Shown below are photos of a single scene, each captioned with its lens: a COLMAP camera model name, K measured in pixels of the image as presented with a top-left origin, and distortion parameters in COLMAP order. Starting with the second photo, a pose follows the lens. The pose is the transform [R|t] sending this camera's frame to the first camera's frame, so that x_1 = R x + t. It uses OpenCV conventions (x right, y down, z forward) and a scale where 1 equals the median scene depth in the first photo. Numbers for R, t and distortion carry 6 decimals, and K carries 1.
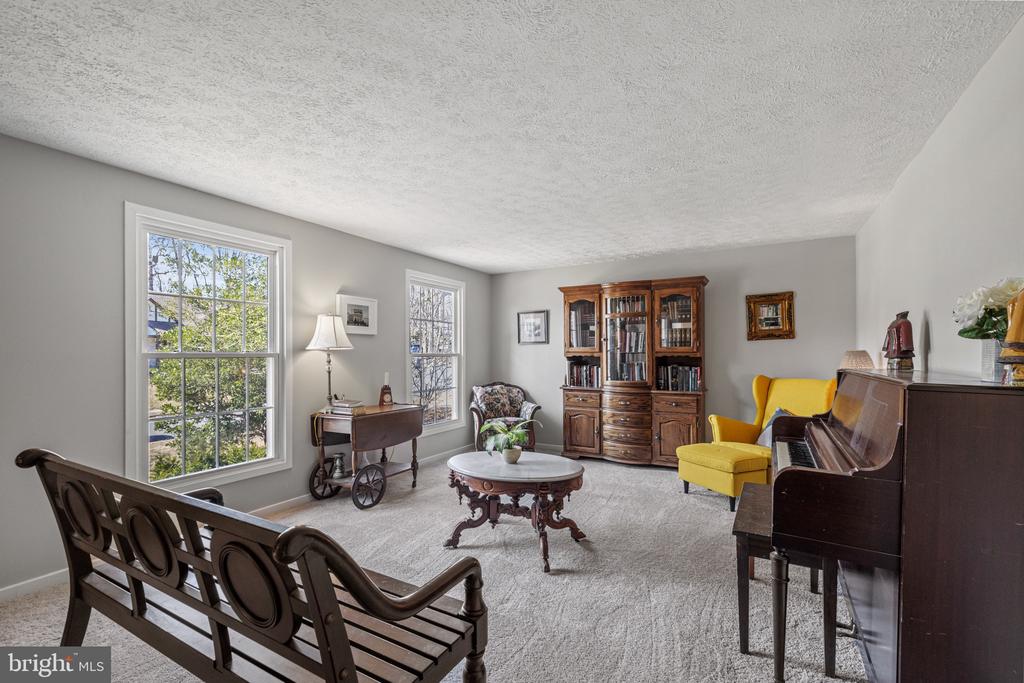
lens RADIAL K [[447.6, 0, 513.4], [0, 447.6, 349.3], [0, 0, 1]] dist [0.002231, -0.000670]
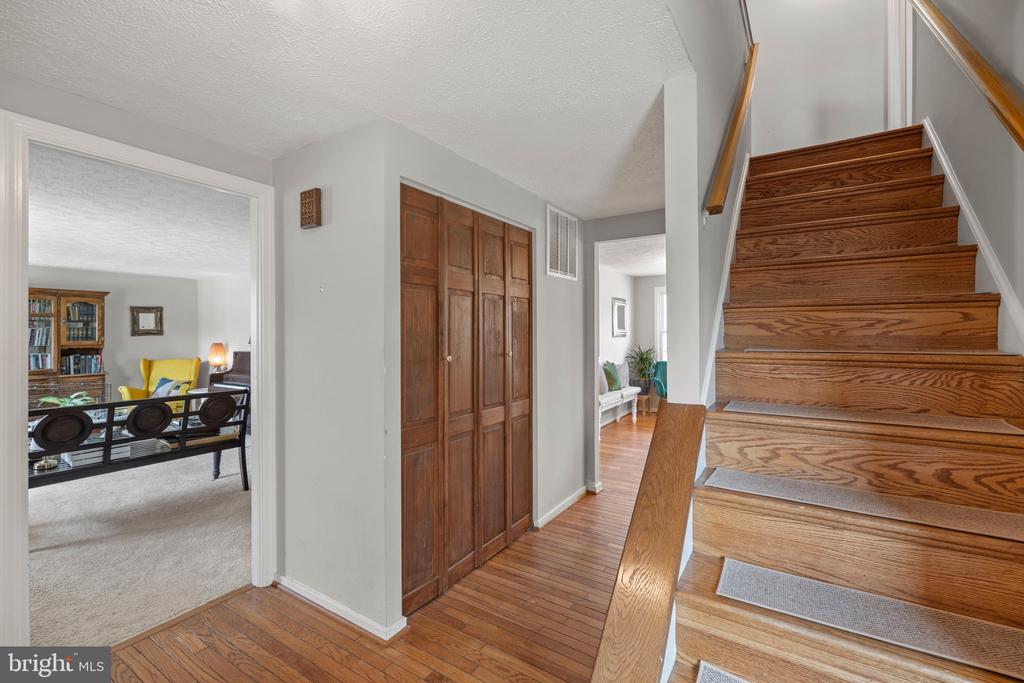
lens RADIAL K [[447.6, 0, 515.9], [0, 447.6, 336.9], [0, 0, 1]] dist [0.002231, -0.000670]
pose [[0.056084, -0.002029, 0.998424, -0.905957], [-0.000171, 0.999998, 0.002042, -0.020535], [-0.998426, -0.000285, 0.056084, -0.373226]]
